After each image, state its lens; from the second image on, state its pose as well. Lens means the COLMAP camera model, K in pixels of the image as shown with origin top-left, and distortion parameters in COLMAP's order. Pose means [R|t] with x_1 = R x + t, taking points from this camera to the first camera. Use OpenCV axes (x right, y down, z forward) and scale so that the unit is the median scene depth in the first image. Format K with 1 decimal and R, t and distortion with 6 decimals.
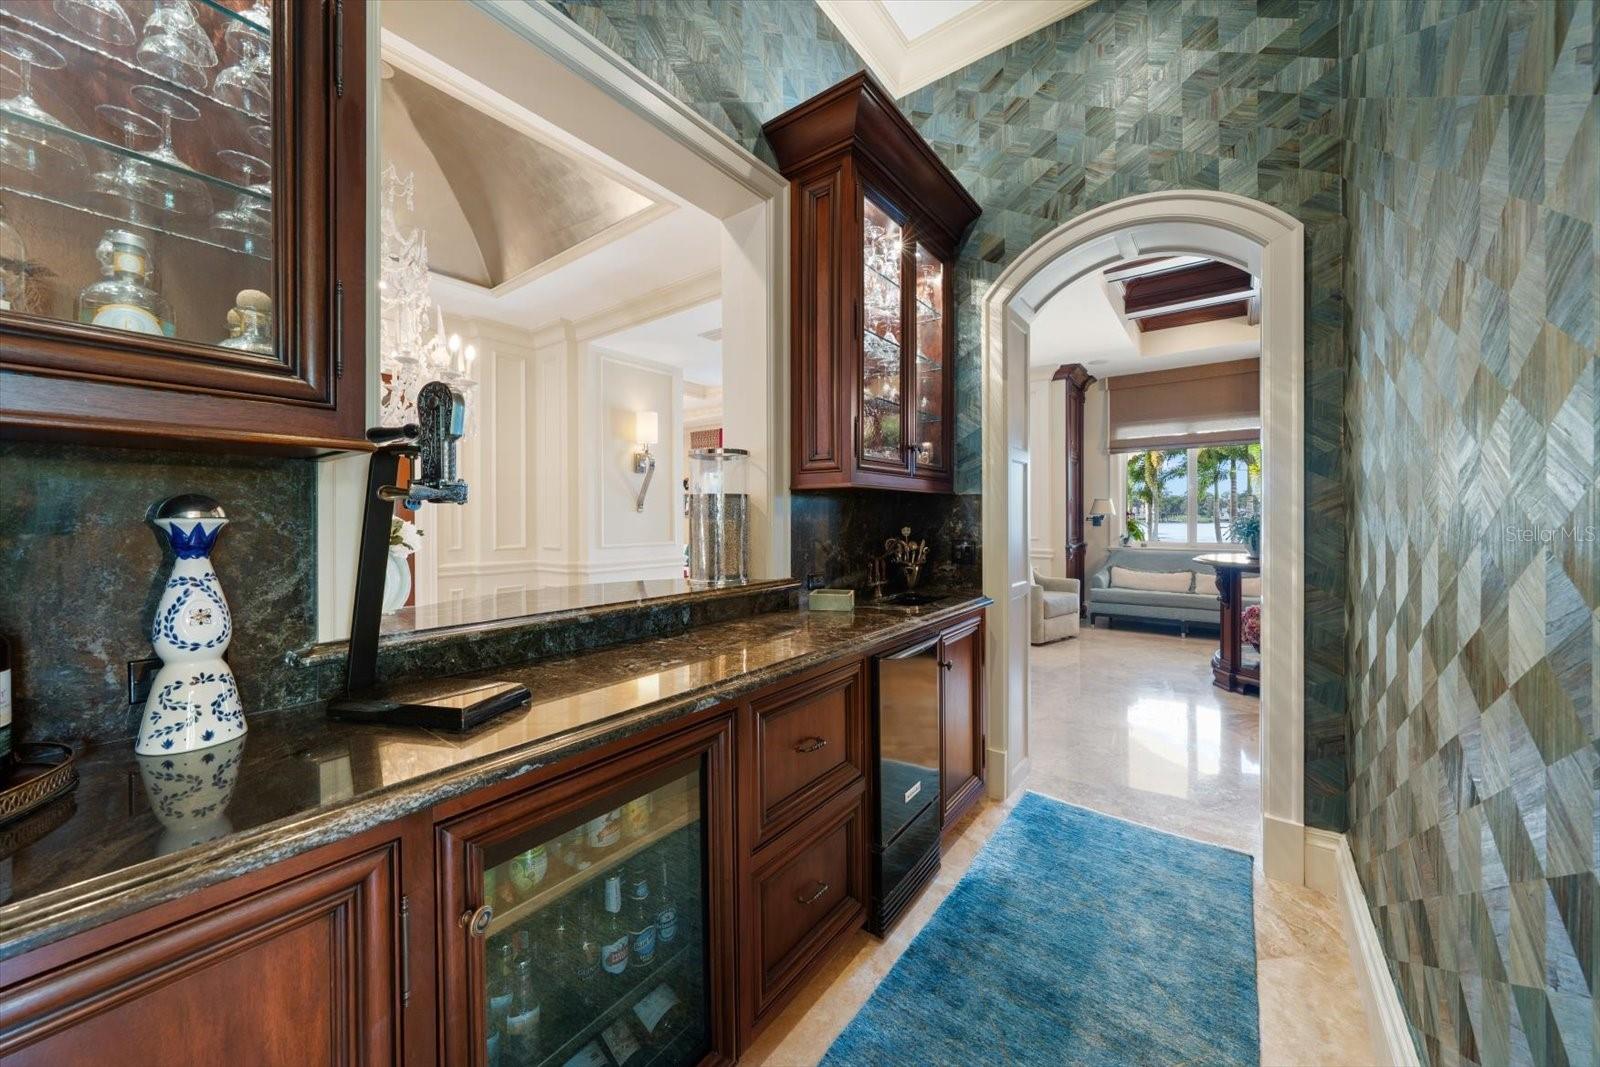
lens RADIAL K [[575.8, 0, 797.2], [0, 575.8, 528.9], [0, 0, 1]] dist [-0.001912, -0.000080]
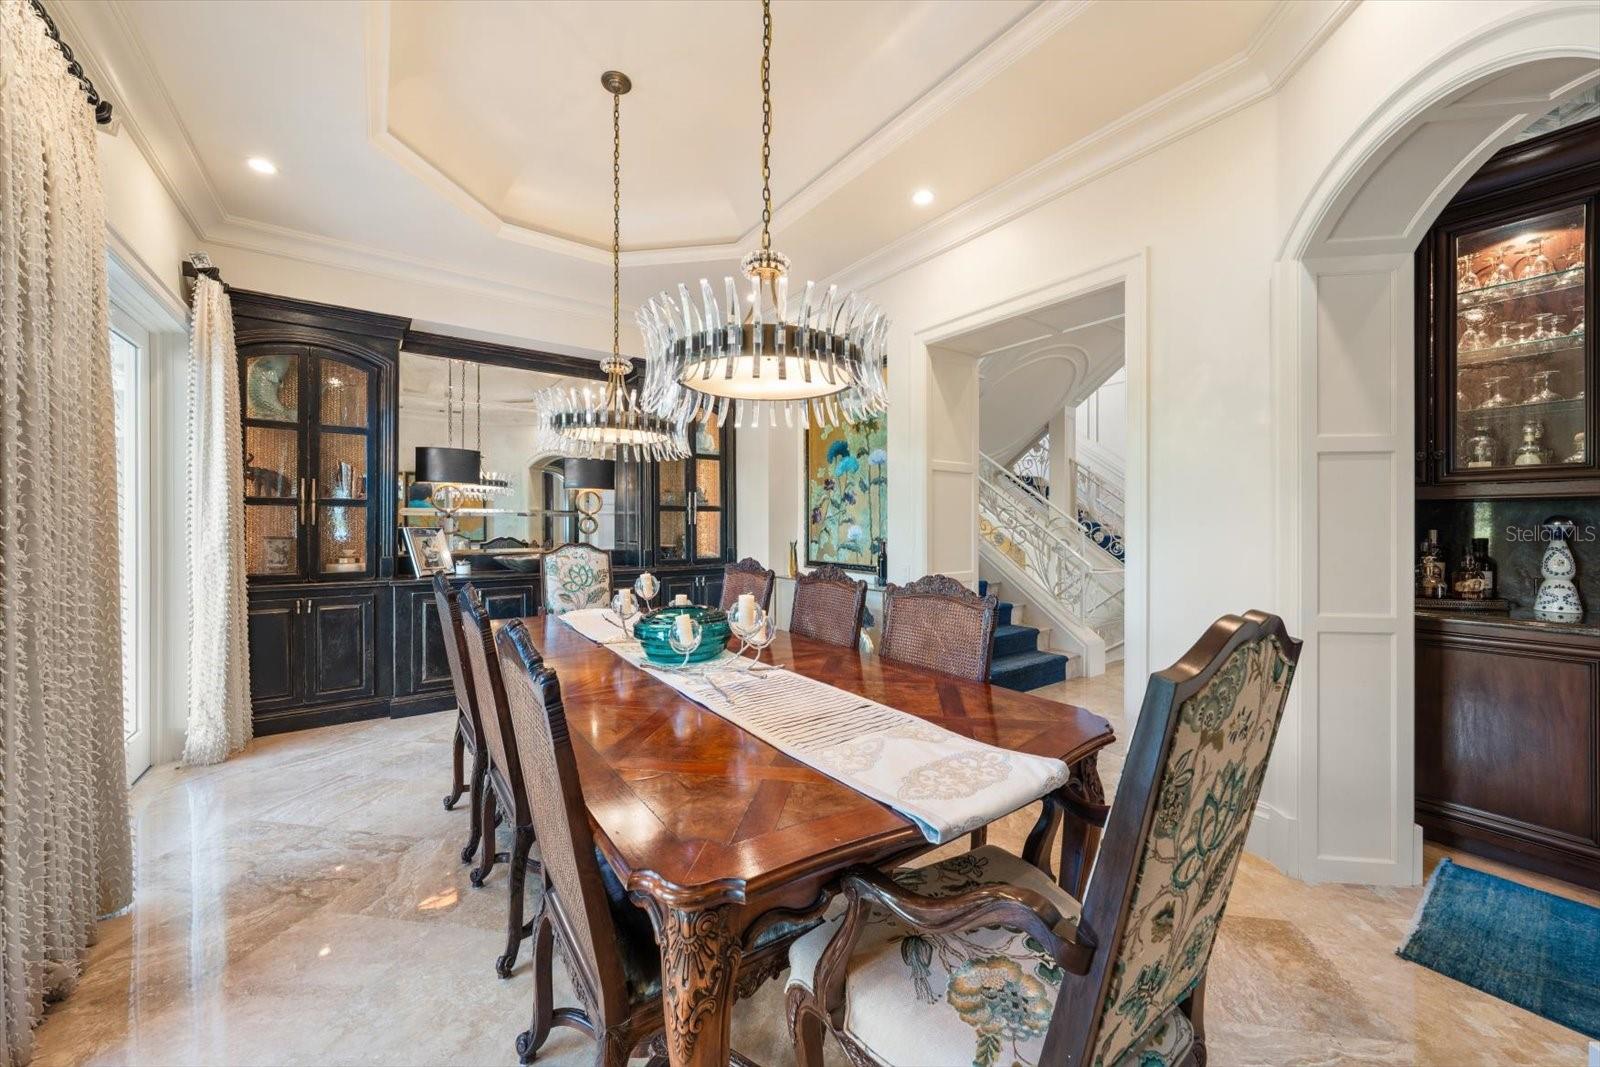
lens RADIAL K [[575.8, 0, 798.6], [0, 575.8, 531.3], [0, 0, 1]] dist [-0.001912, -0.000080]
pose [[-0.284507, 0.005399, -0.958659, 2.443991], [-0.006405, 0.999951, 0.007533, 0.012717], [0.958653, 0.008284, -0.284459, -1.572439]]
